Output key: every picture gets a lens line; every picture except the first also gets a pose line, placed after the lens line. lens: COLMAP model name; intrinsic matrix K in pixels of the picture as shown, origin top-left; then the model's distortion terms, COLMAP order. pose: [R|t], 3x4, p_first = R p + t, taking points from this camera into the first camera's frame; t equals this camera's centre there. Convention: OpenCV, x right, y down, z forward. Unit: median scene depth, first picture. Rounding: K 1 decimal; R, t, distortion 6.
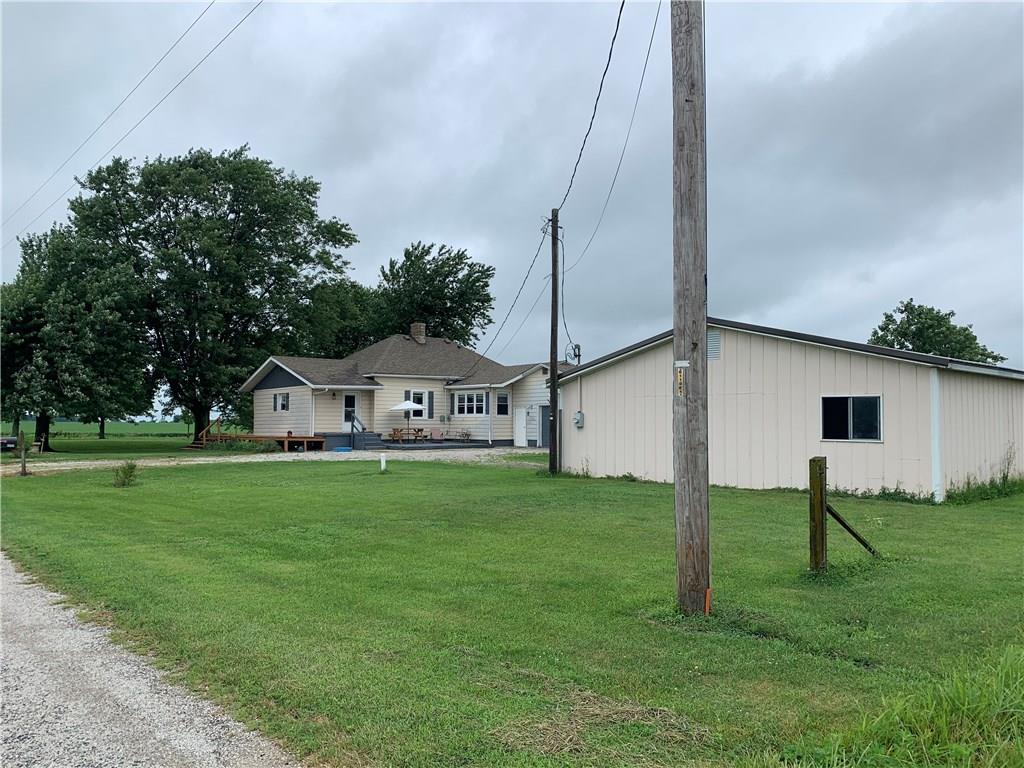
lens RADIAL K [[767.4, 0, 522.9], [0, 767.4, 388.6], [0, 0, 1]] dist [0.110025, -0.197336]
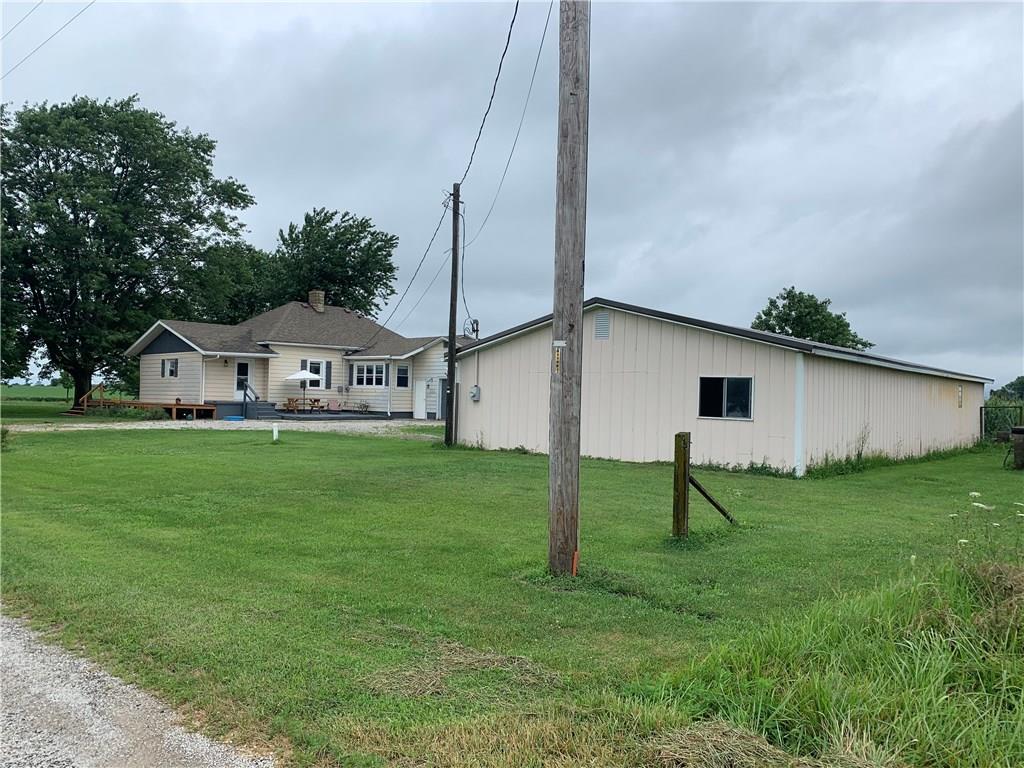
lens RADIAL K [[770.4, 0, 512.0], [0, 770.4, 384.0], [0, 0, 1]] dist [0.081604, -0.098432]
pose [[0.993623, 0.023966, 0.110180, 0.004983], [-0.027117, 0.999262, 0.027196, -0.000668], [-0.109447, -0.030011, 0.993540, -0.011510]]
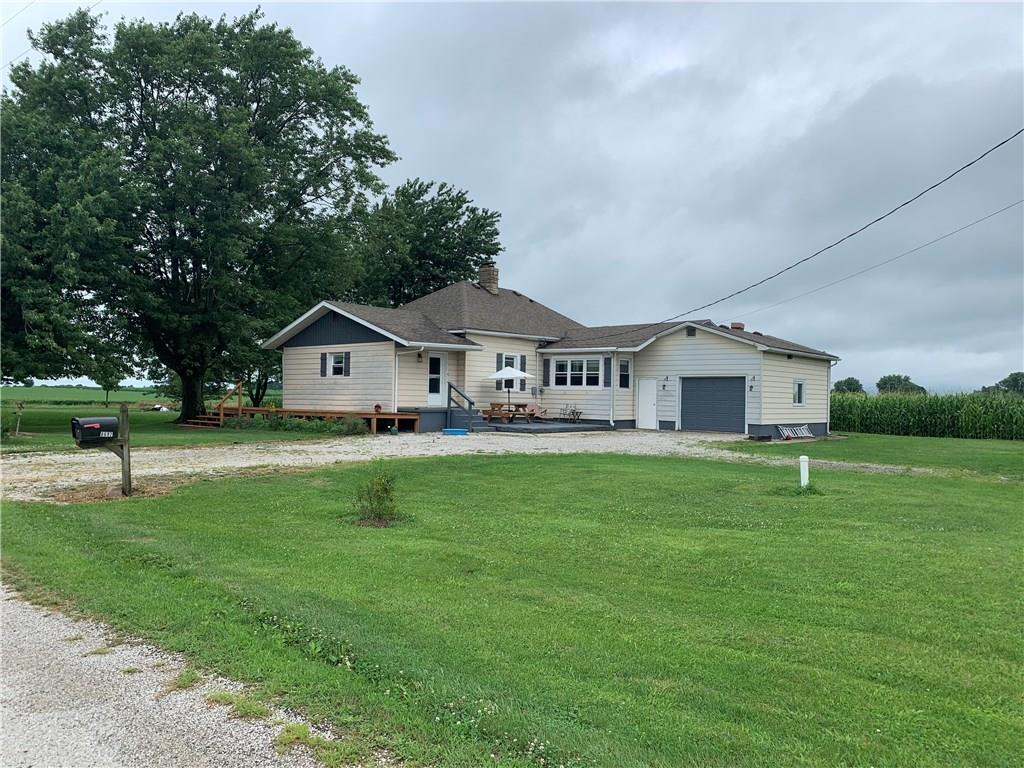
lens RADIAL K [[770.4, 0, 512.0], [0, 770.4, 384.0], [0, 0, 1]] dist [0.081604, -0.098432]
pose [[0.988641, 0.019976, 0.148963, -0.266826], [-0.024365, 0.999320, 0.027692, 0.012222], [-0.148308, -0.031007, 0.988455, 0.263204]]
